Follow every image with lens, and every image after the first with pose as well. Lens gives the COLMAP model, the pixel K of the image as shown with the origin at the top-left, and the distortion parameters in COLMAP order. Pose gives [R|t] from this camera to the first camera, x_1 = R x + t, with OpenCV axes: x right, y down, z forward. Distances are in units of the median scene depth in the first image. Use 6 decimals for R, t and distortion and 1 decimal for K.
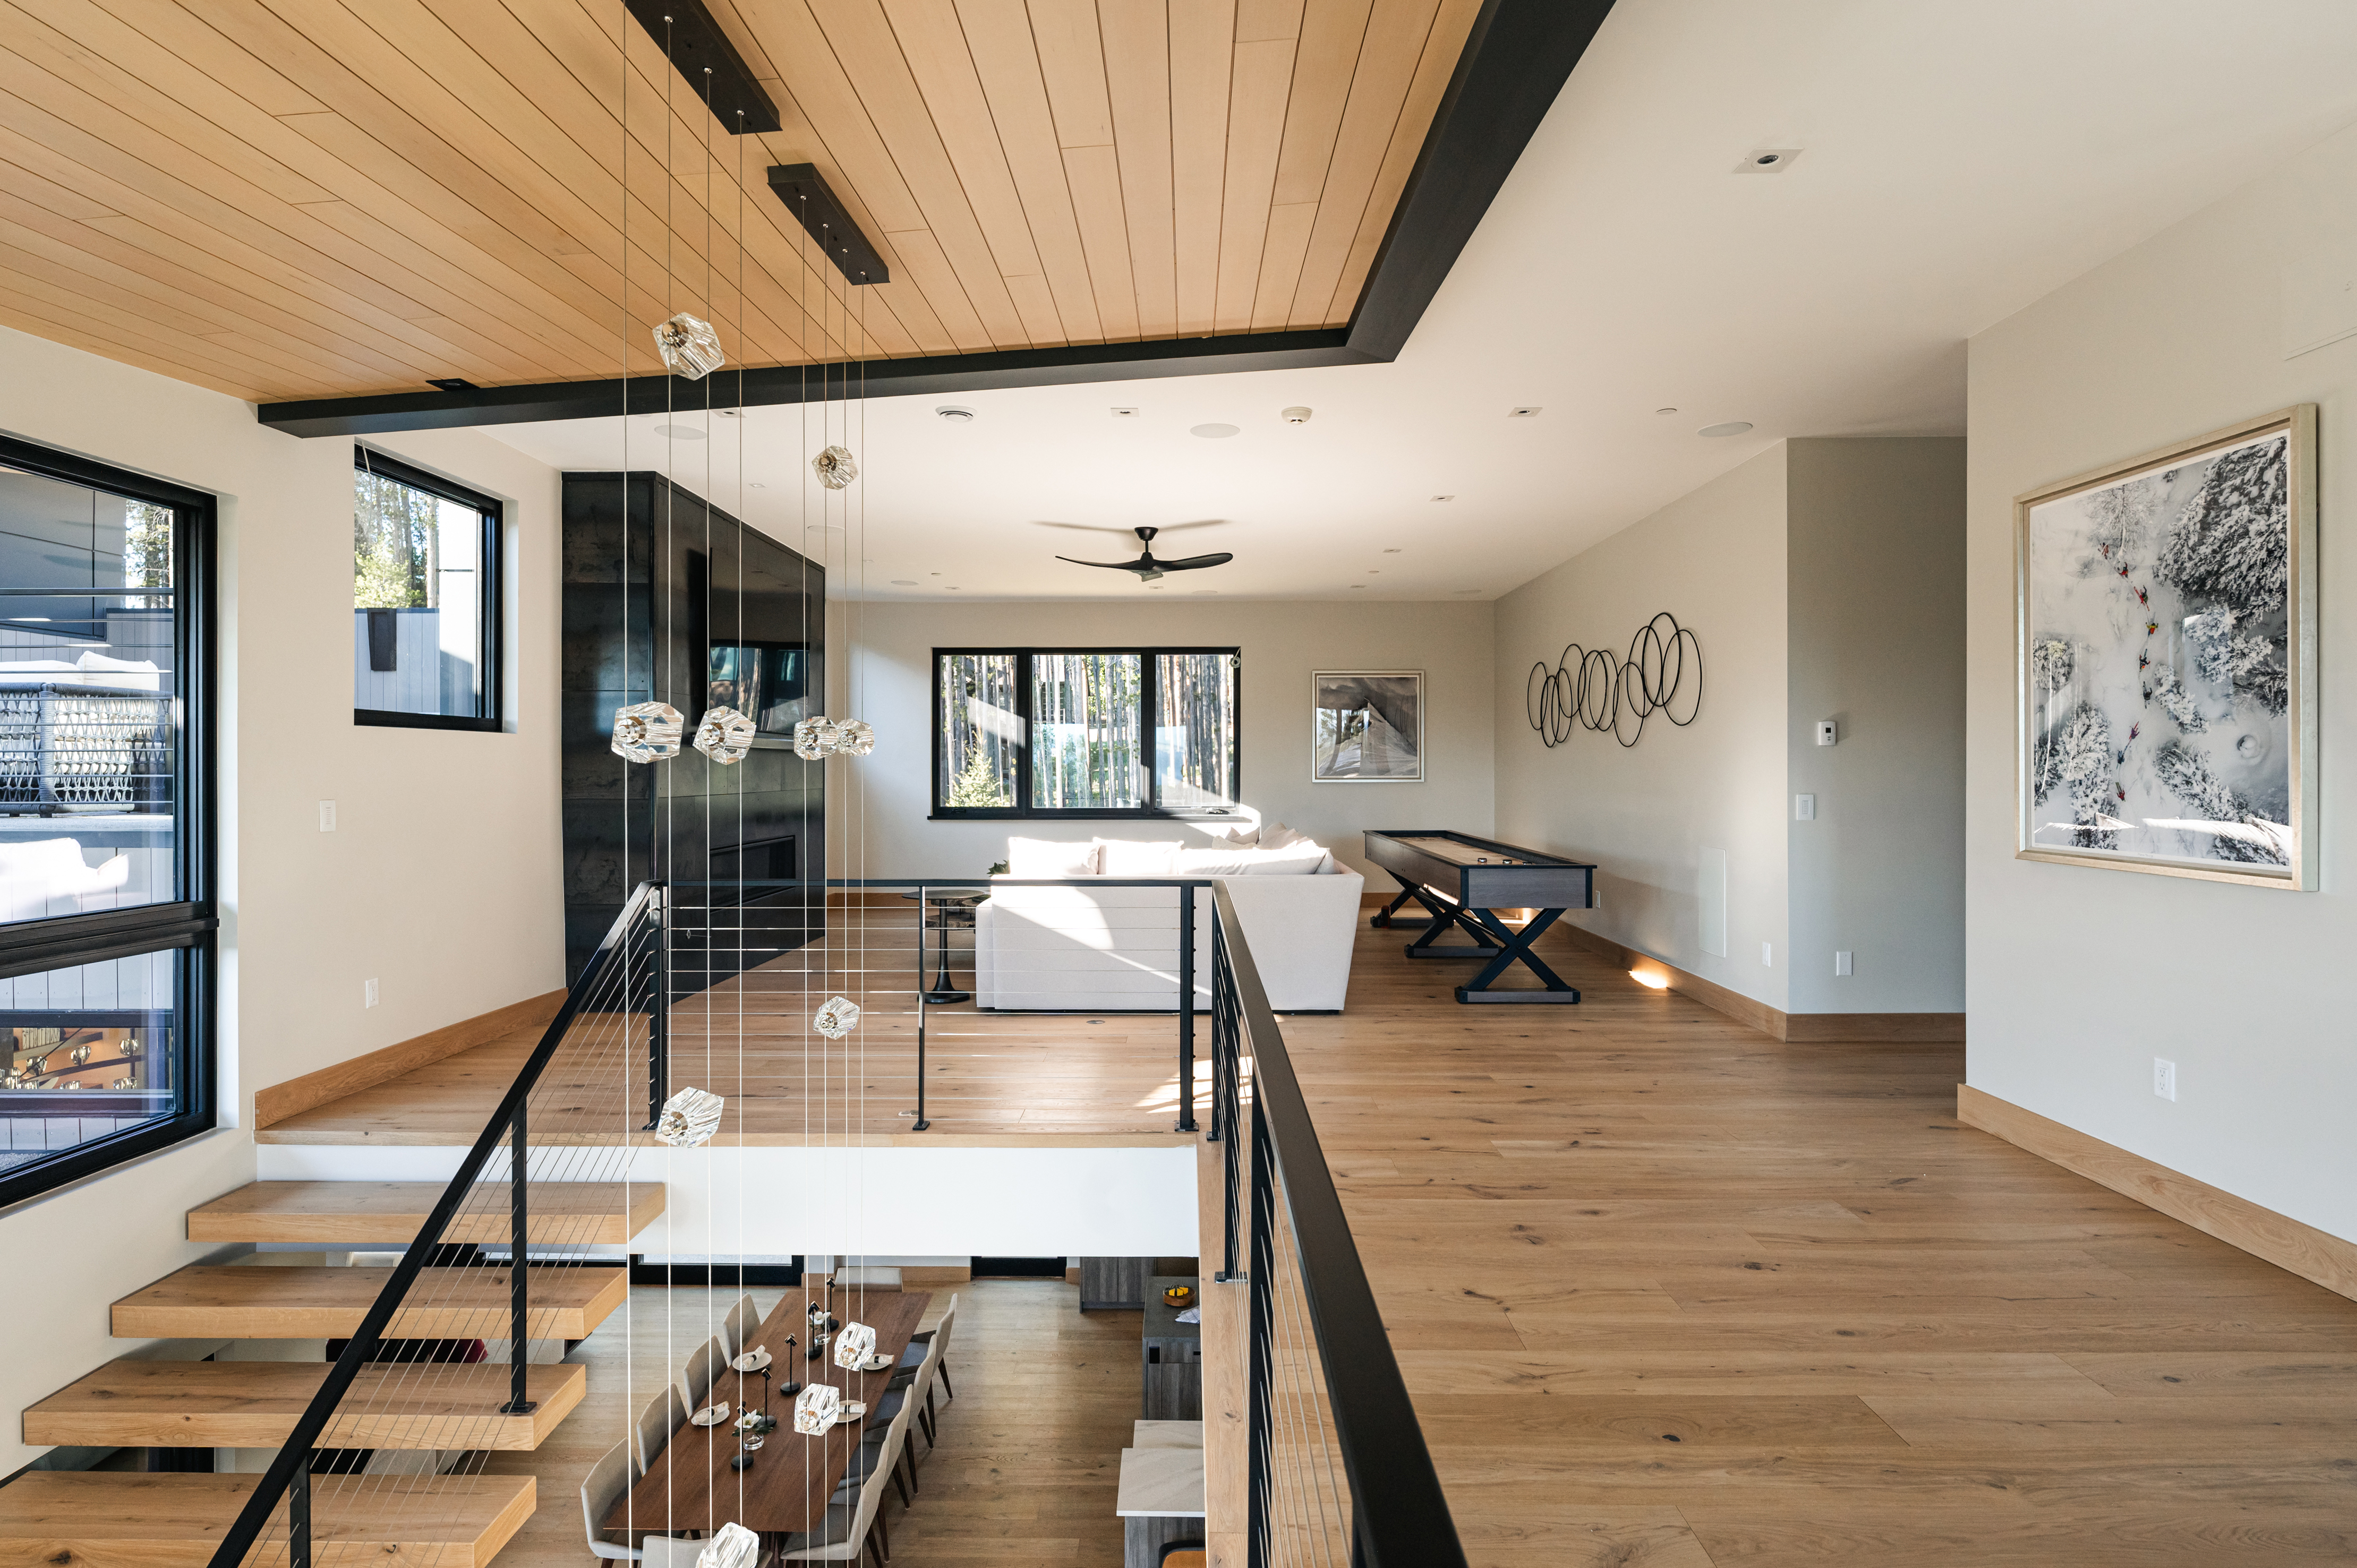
lens RADIAL K [[1193.1, 0, 1178.5], [0, 1193.1, 784.0], [0, 0, 1]] dist [-0.011211, 0.005270]
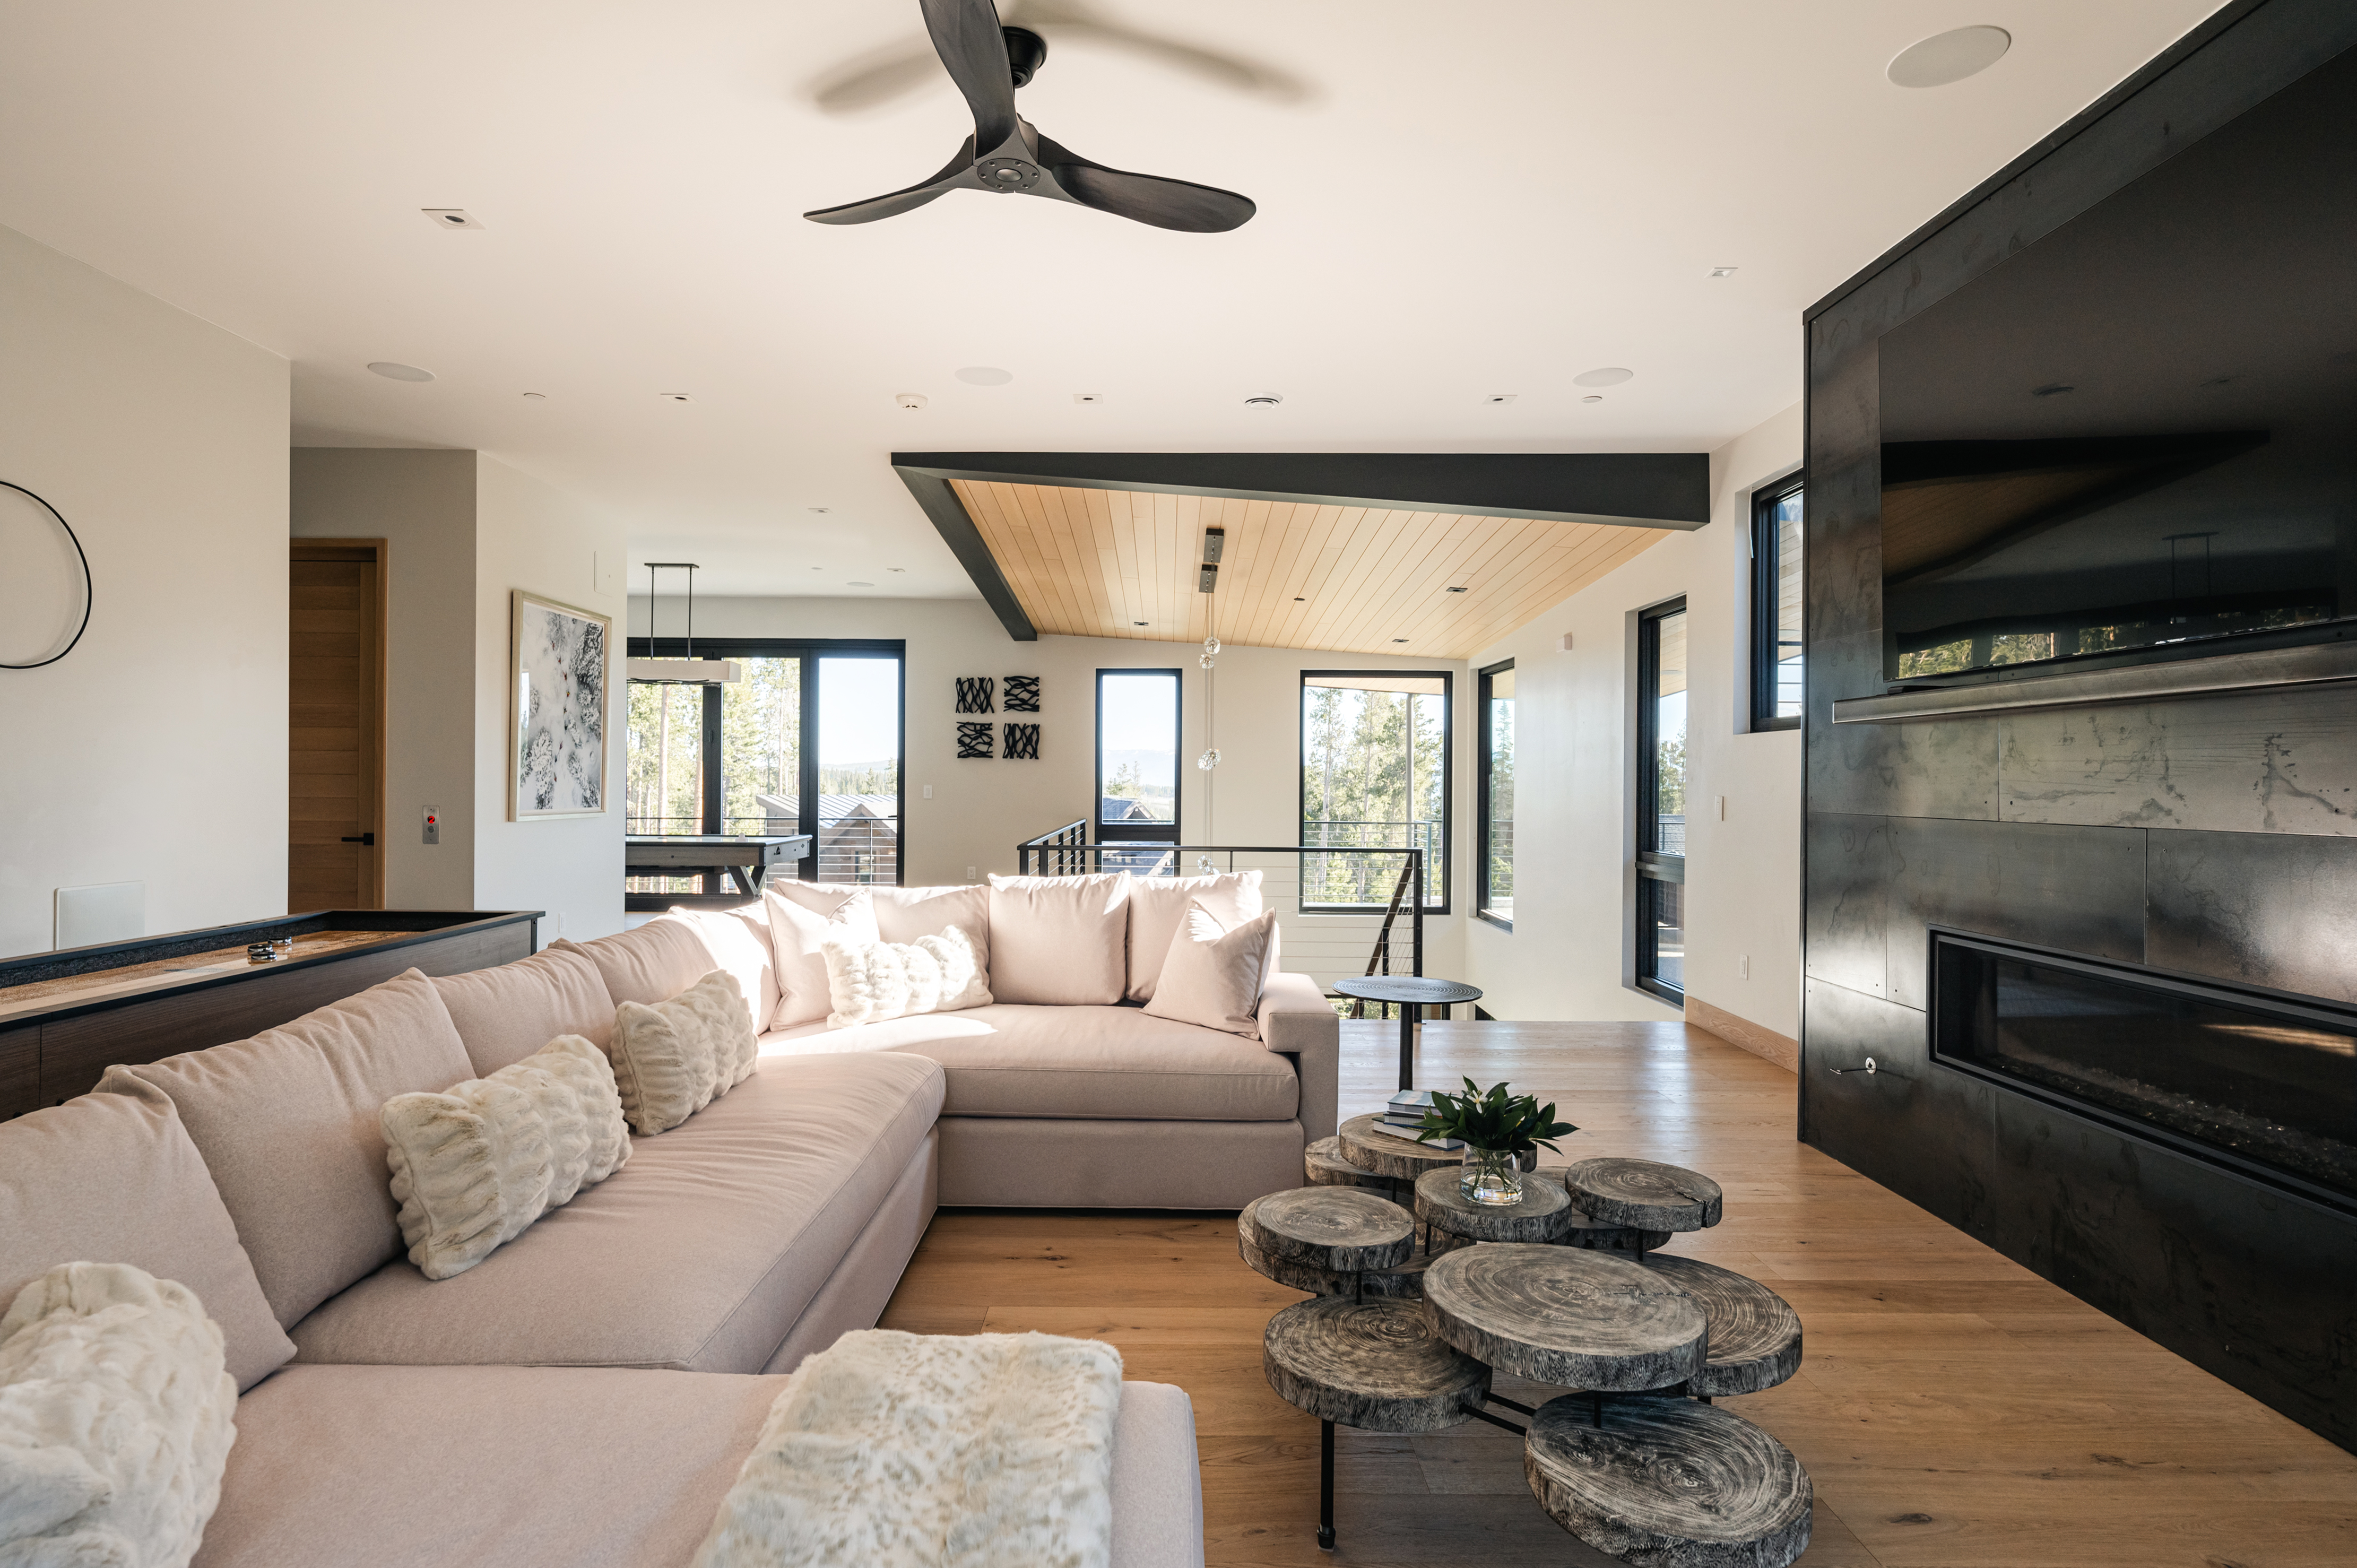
lens RADIAL K [[1225.7, 0, 1178.5], [0, 1225.7, 784.0], [0, 0, 1]] dist [0.000030, -0.000004]
pose [[-0.999814, -0.007934, -0.017588, -0.113947], [-0.008132, 0.999904, 0.011220, -0.009150], [0.017498, 0.011361, -0.999782, 2.189425]]
